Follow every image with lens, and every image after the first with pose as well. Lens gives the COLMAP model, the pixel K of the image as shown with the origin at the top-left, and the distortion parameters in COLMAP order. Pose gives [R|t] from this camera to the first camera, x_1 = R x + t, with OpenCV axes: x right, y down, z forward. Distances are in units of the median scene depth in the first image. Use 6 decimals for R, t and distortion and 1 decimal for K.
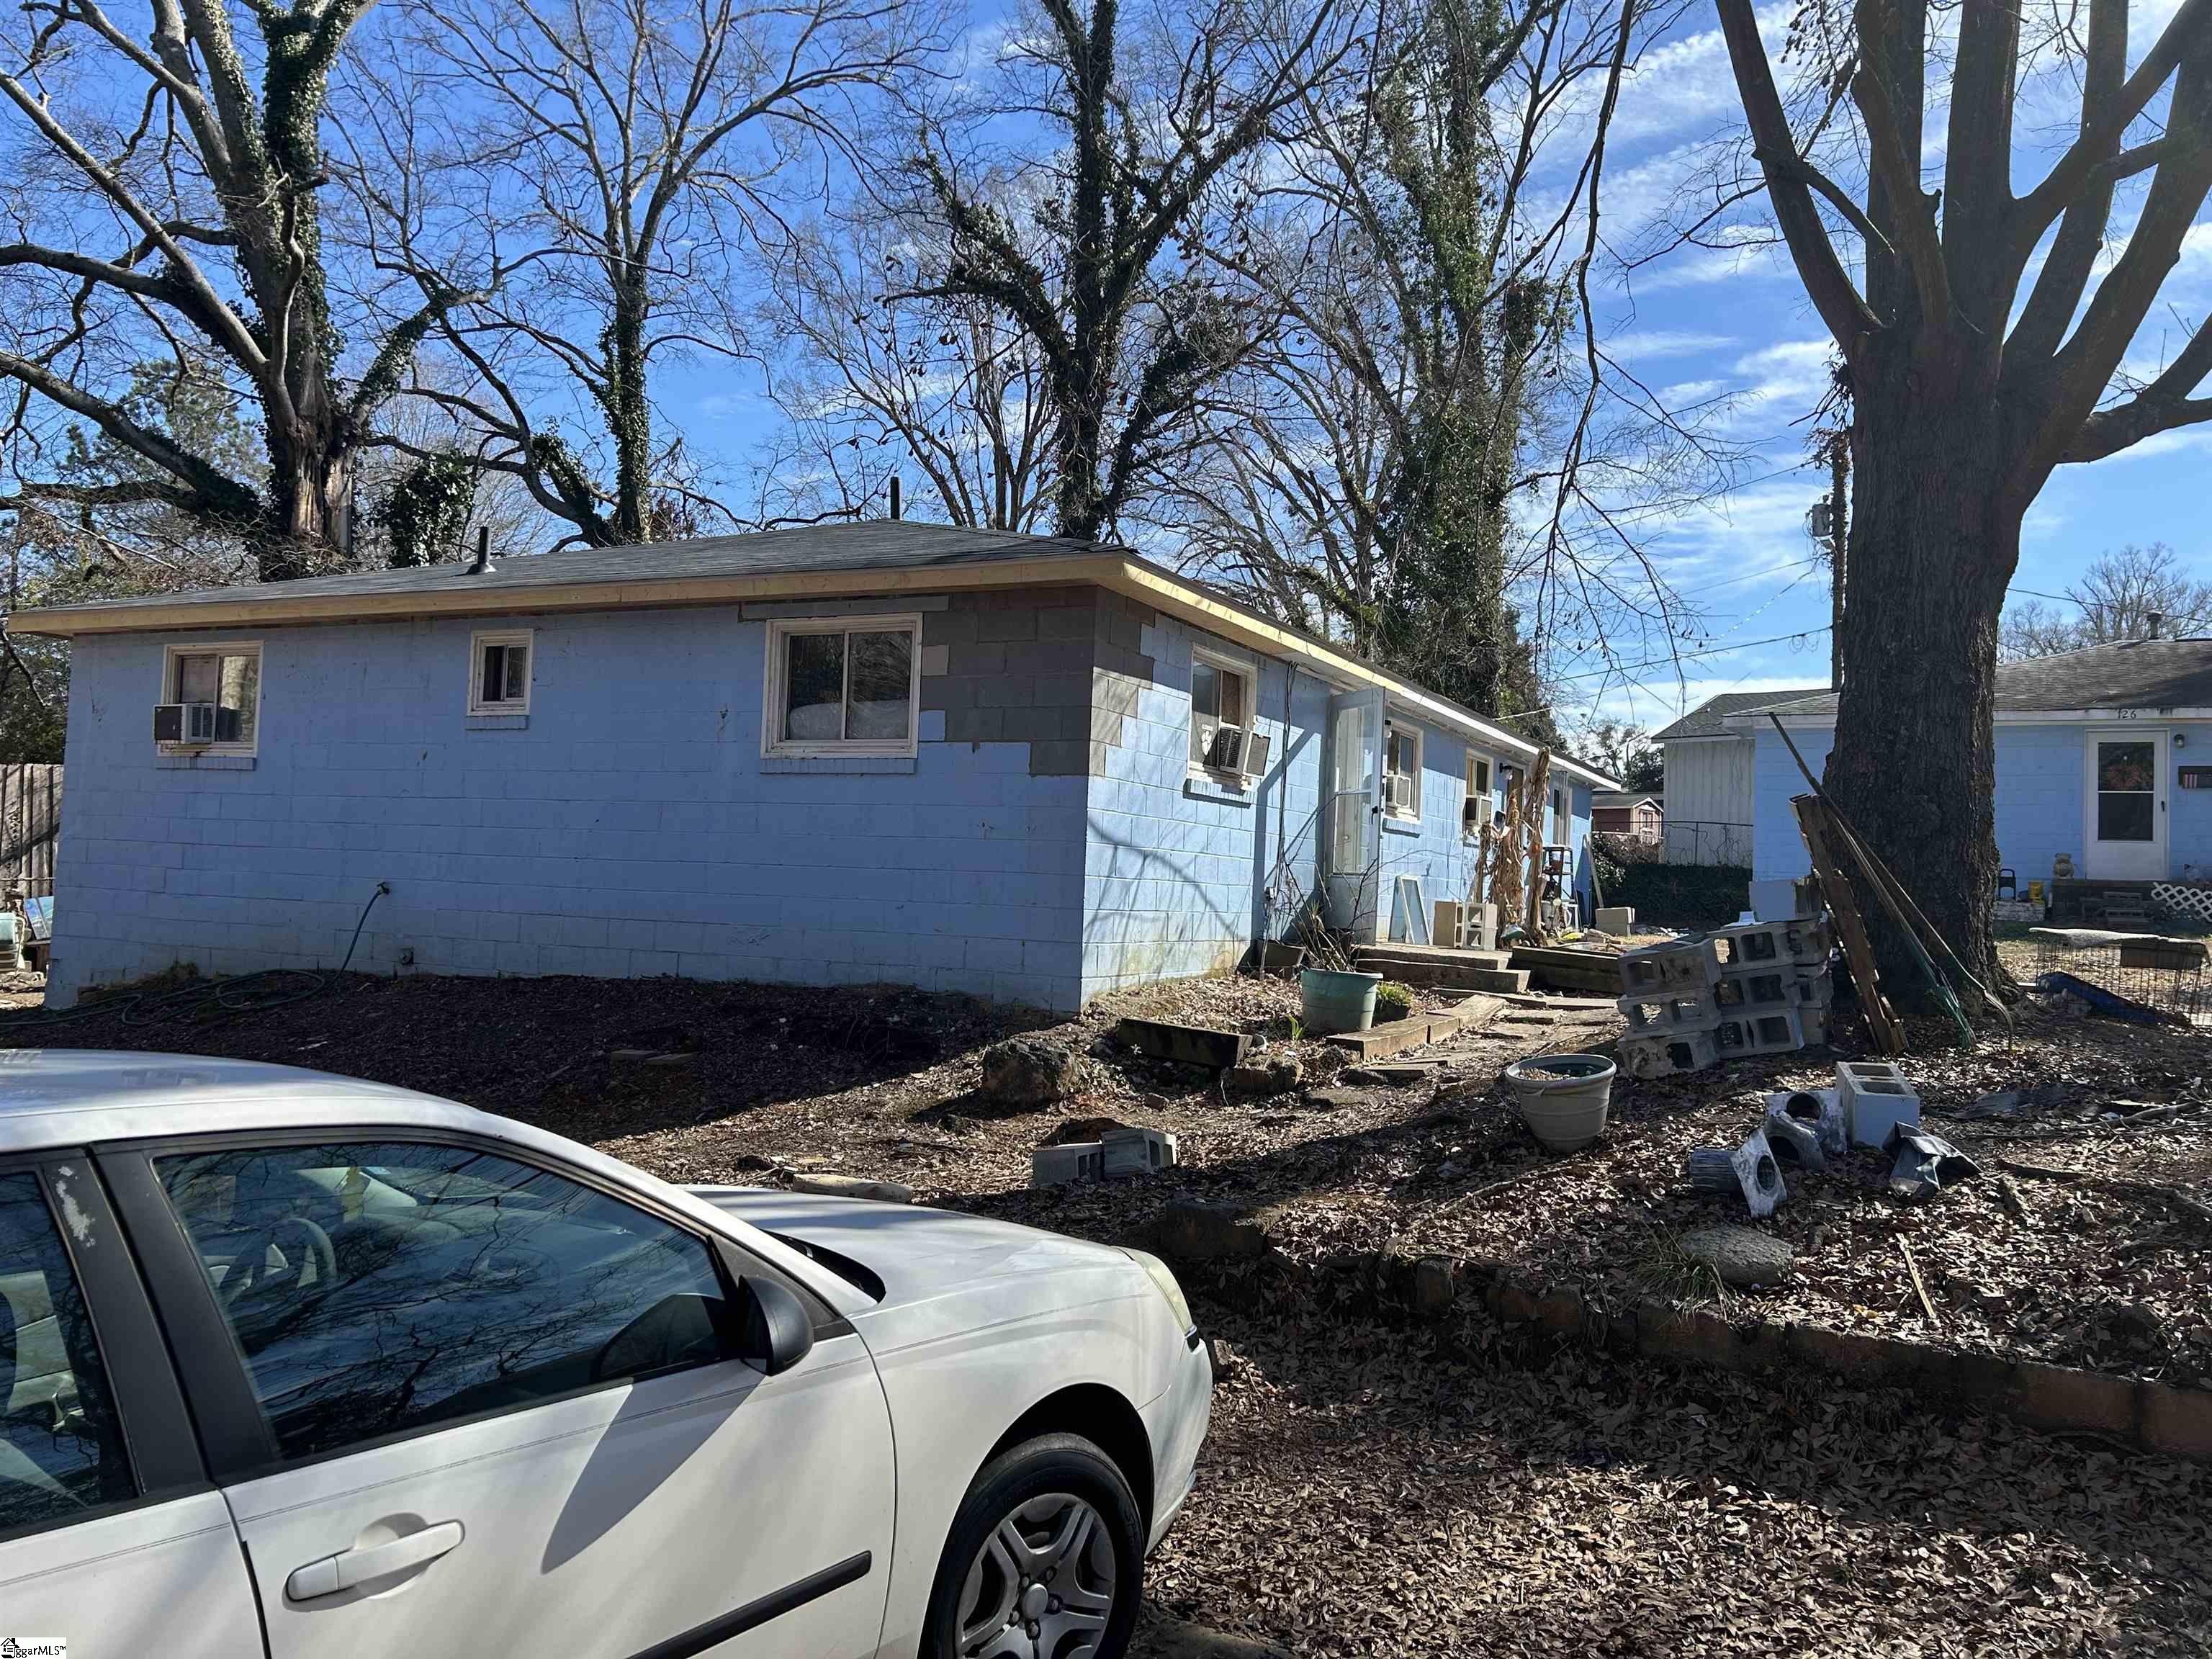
lens RADIAL K [[1646.0, 0, 1111.0], [0, 1646.0, 808.2], [0, 0, 1]] dist [0.067853, -0.077856]
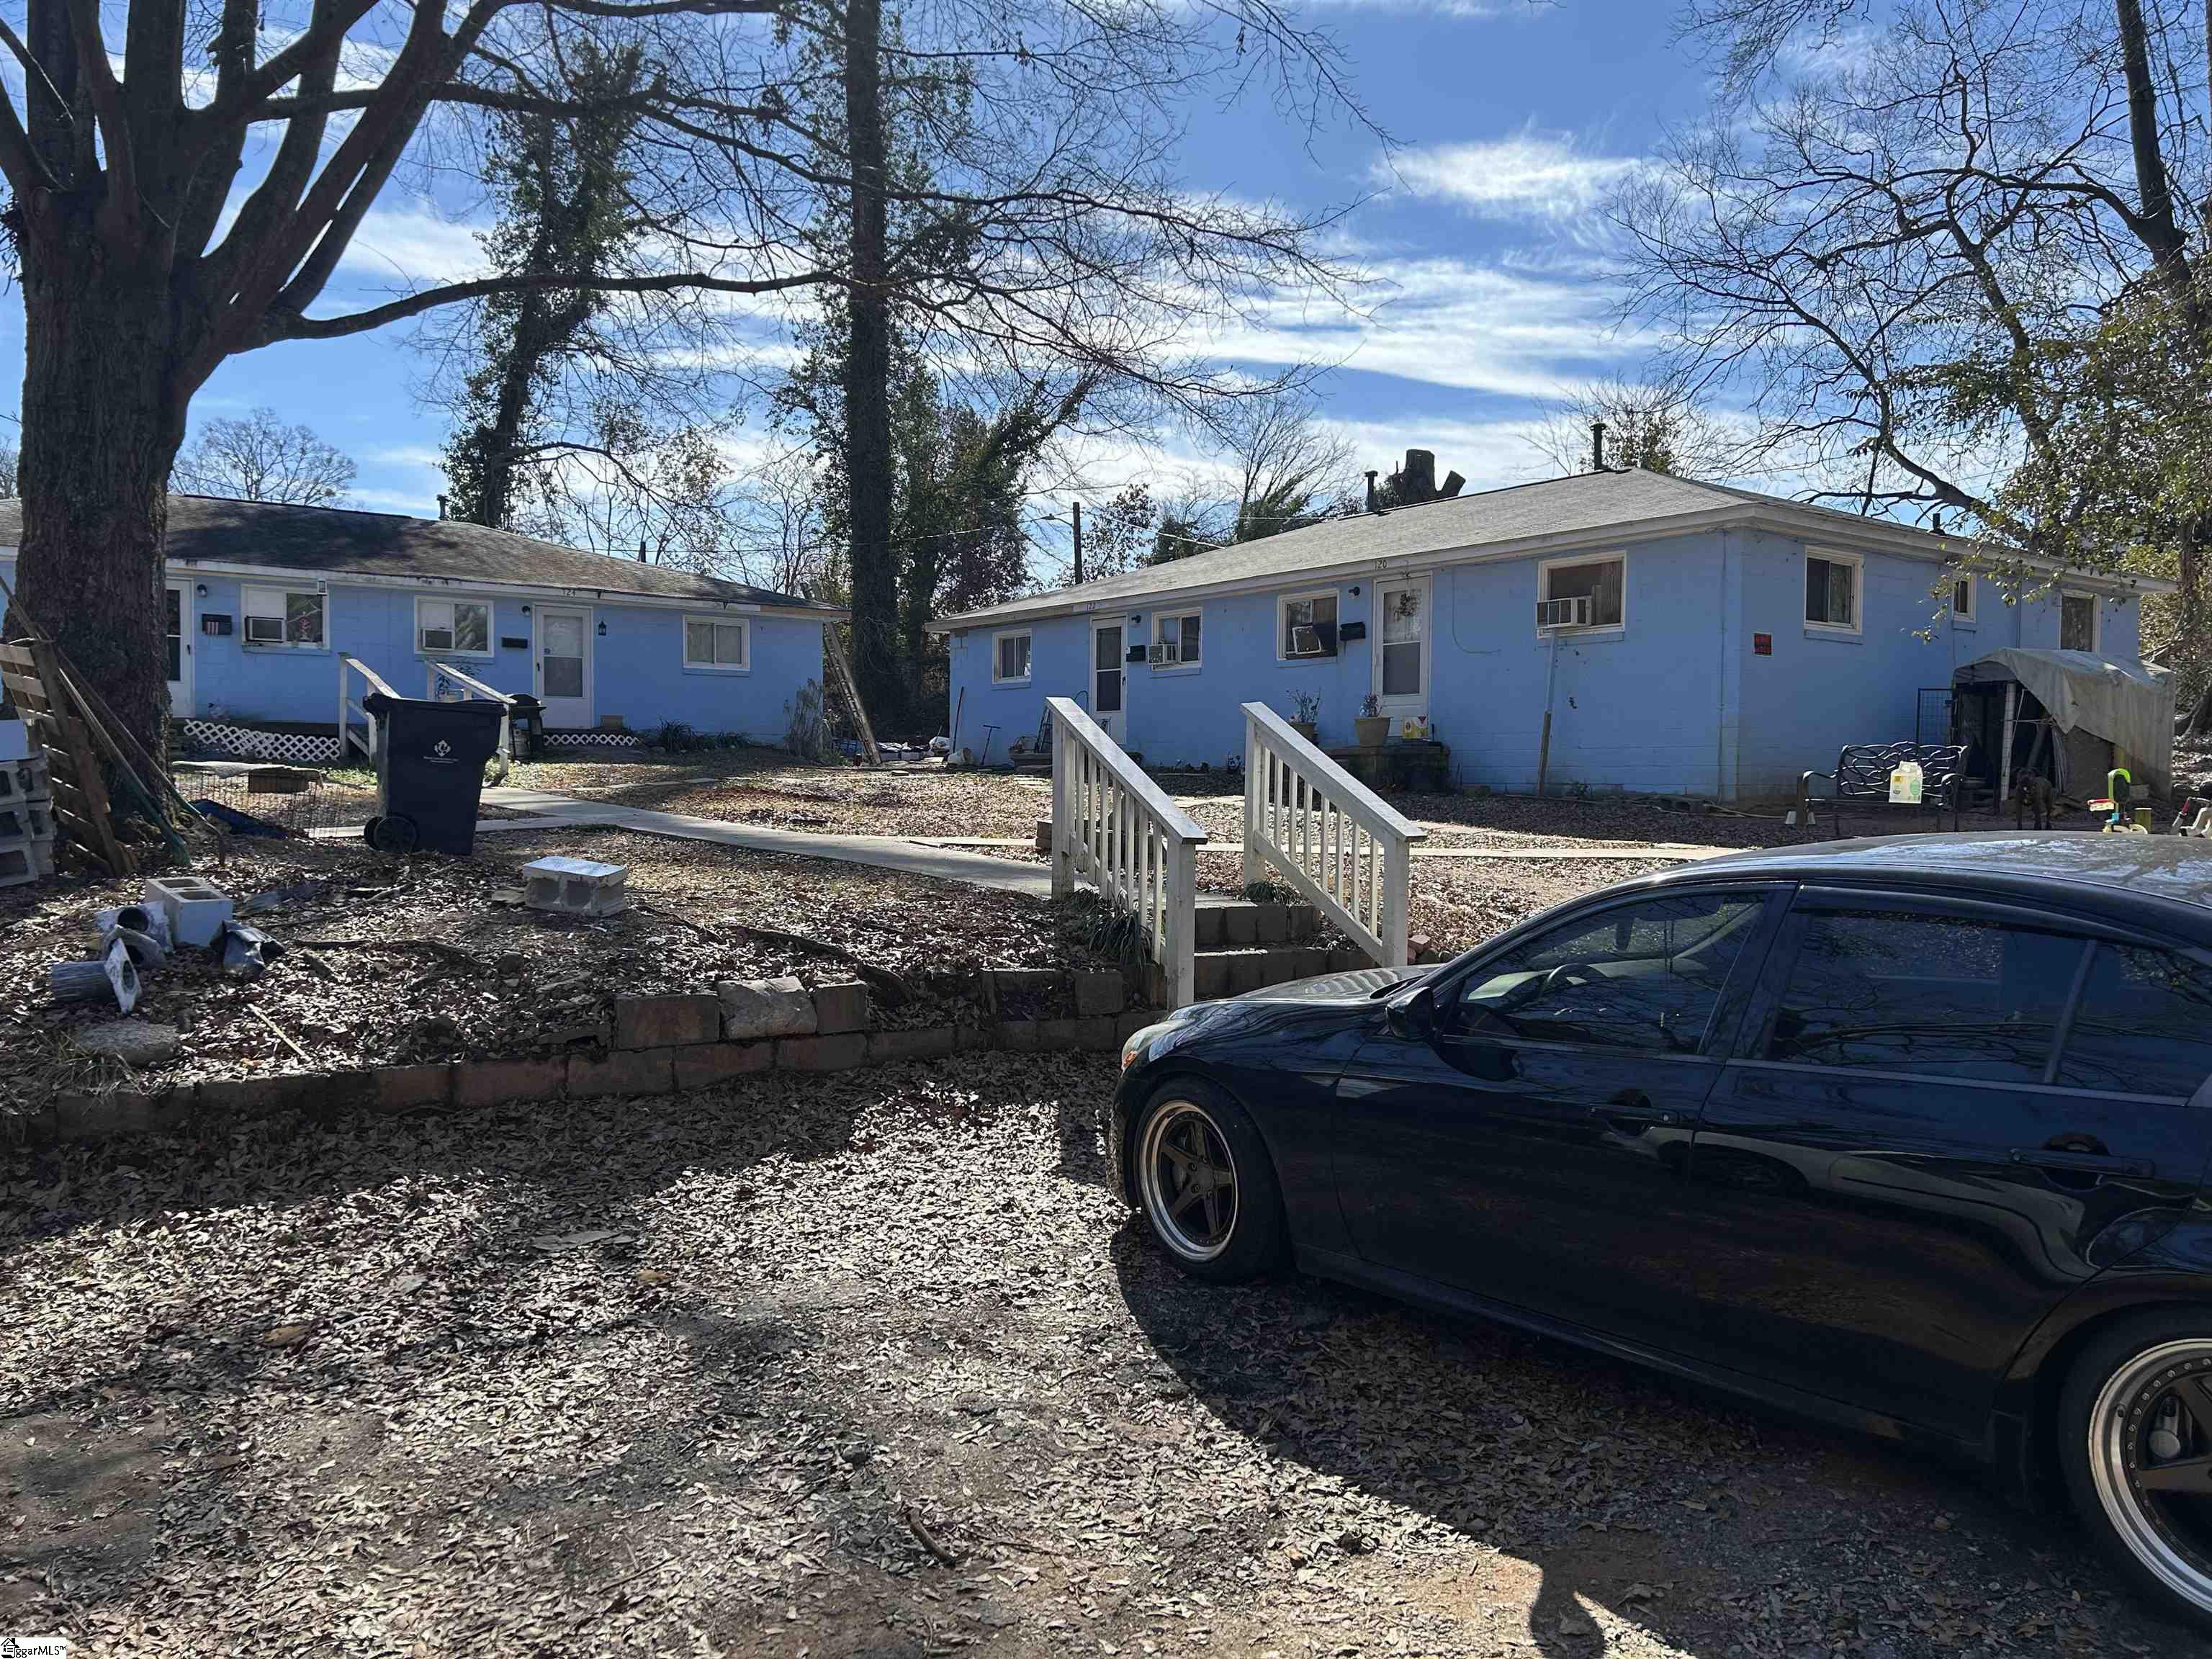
lens RADIAL K [[1646.0, 0, 1111.0], [0, 1646.0, 808.2], [0, 0, 1]] dist [0.067853, -0.077856]
pose [[0.442050, -0.051065, 0.895536, -0.315615], [-0.037446, 0.996457, 0.075304, -0.009250], [-0.896209, -0.066823, 0.438571, -0.107729]]
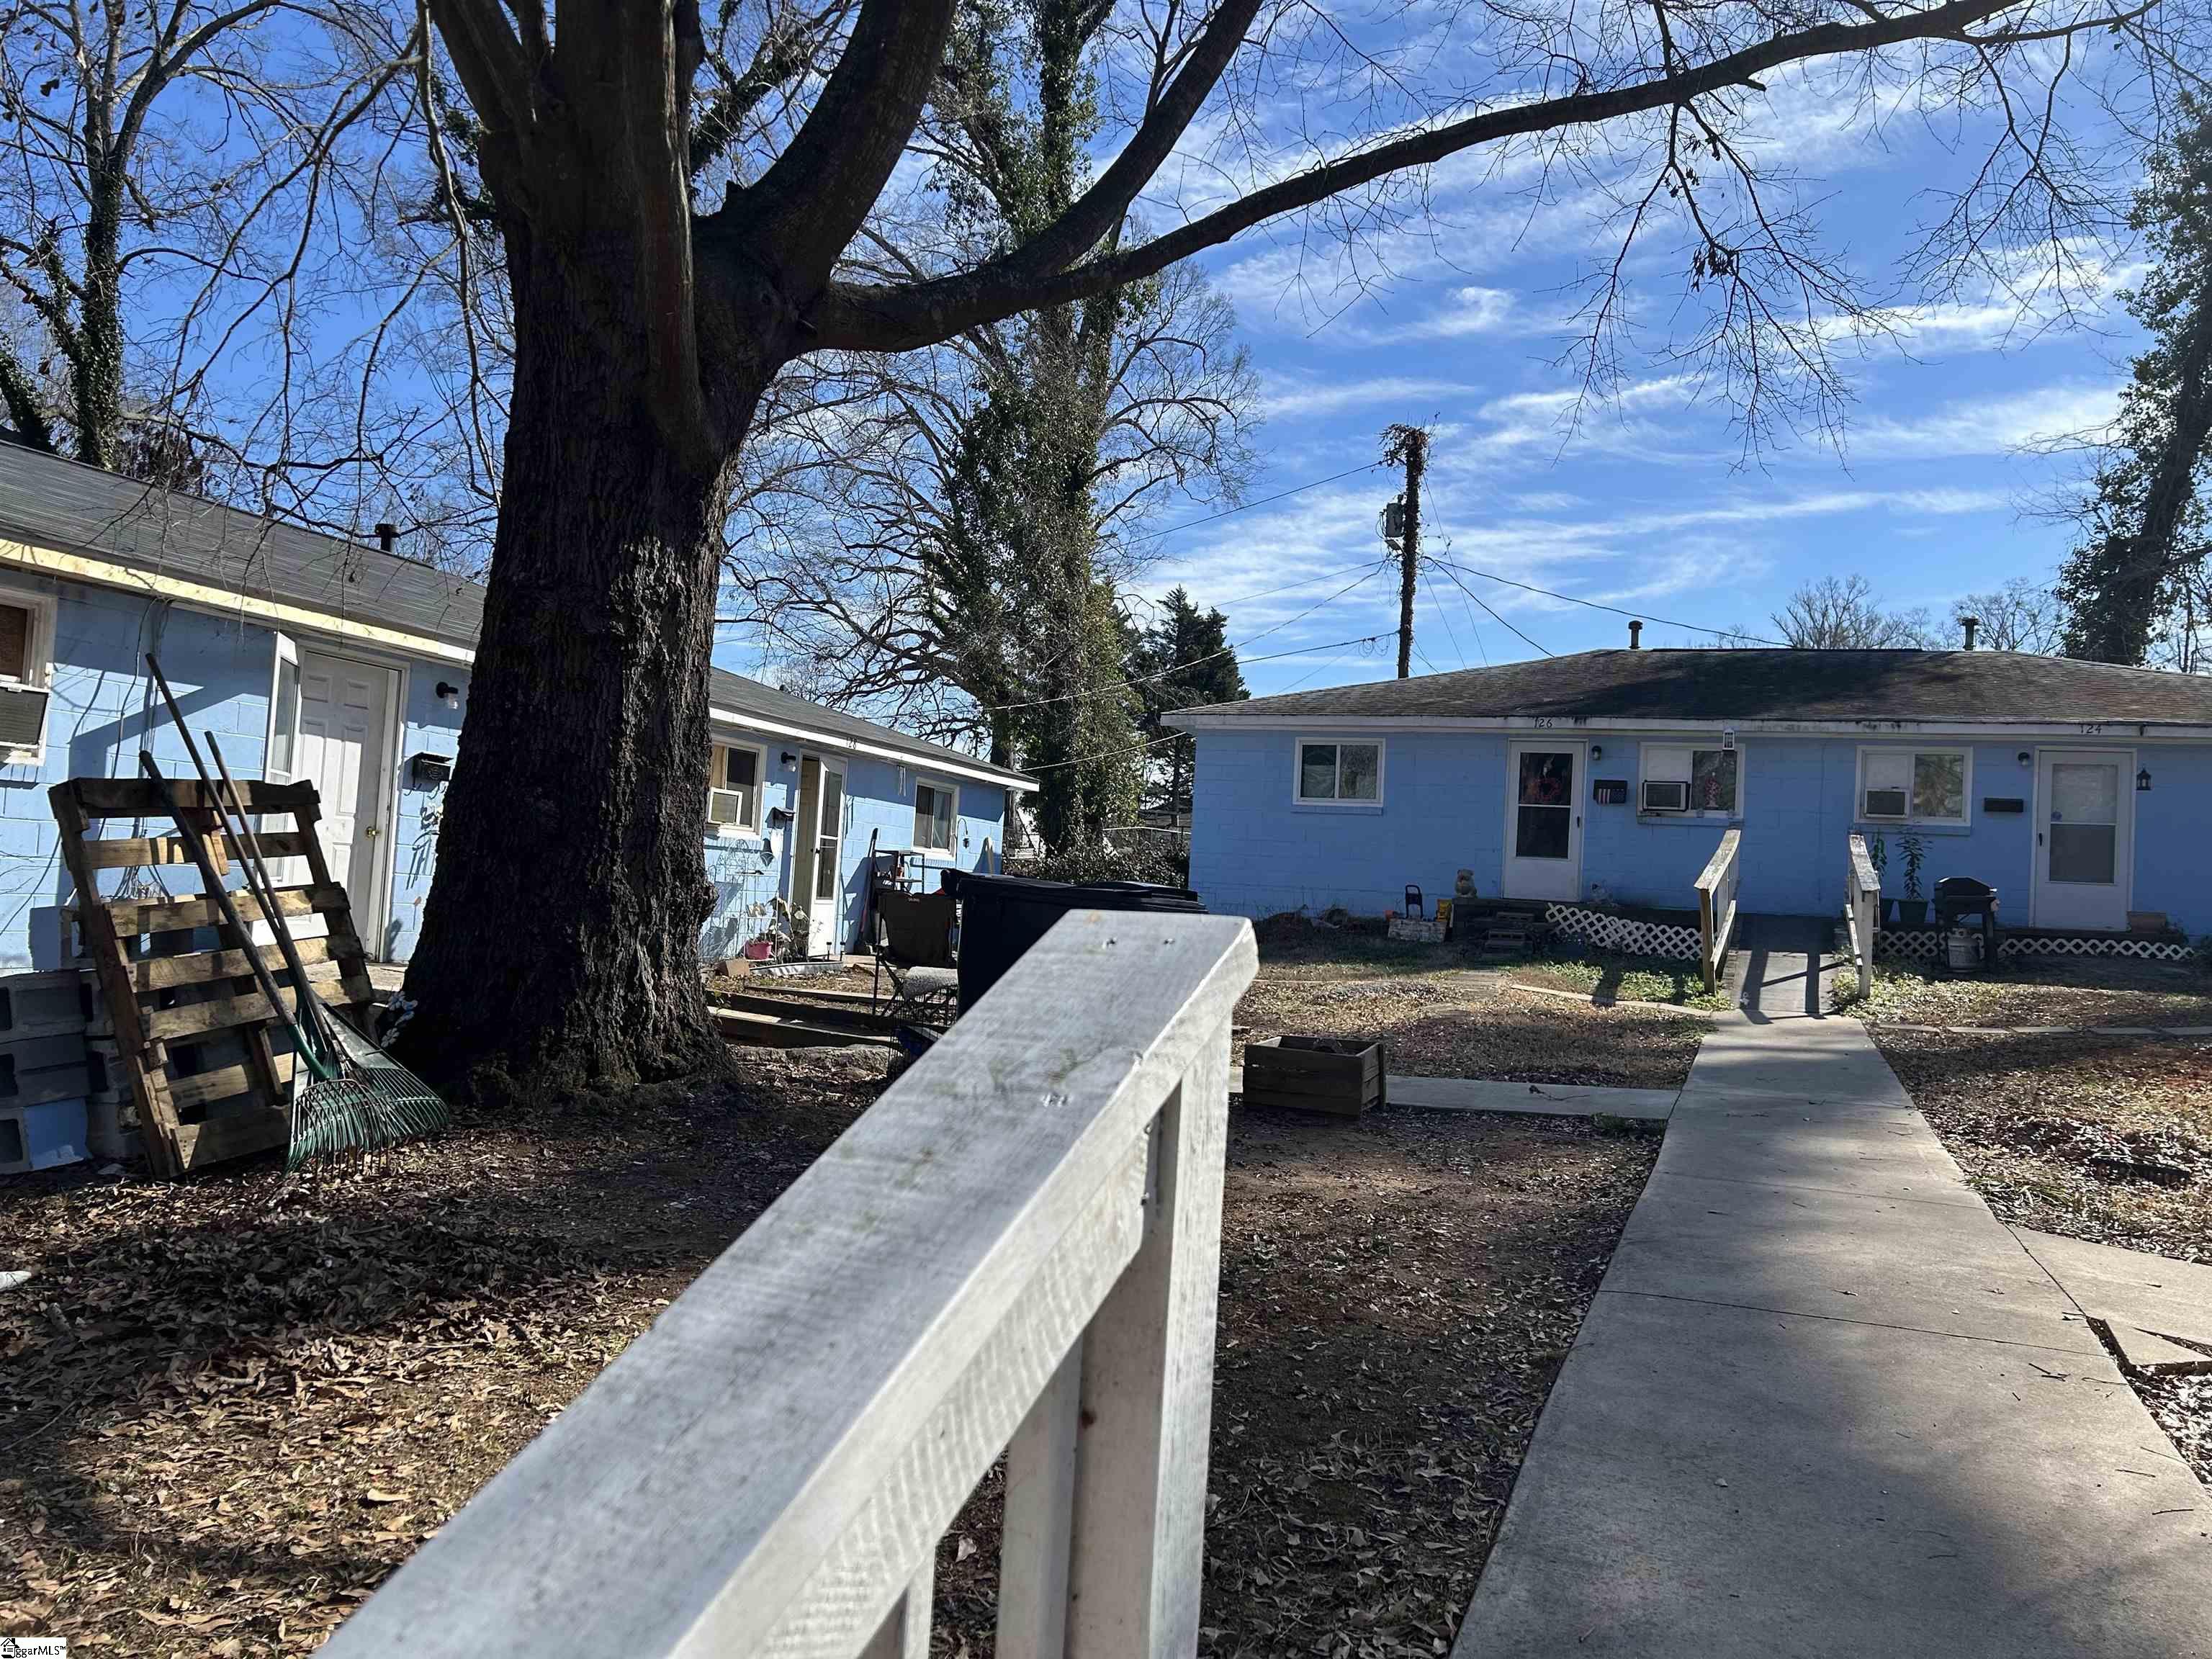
lens RADIAL K [[1642.7, 0, 1106.0], [0, 1642.7, 829.5], [0, 0, 1]] dist [0.050418, -0.041971]
pose [[0.992811, 0.023779, 0.117307, 0.911647], [-0.025479, 0.999591, 0.013012, -0.007949], [-0.116949, -0.015908, 0.993010, 0.384404]]
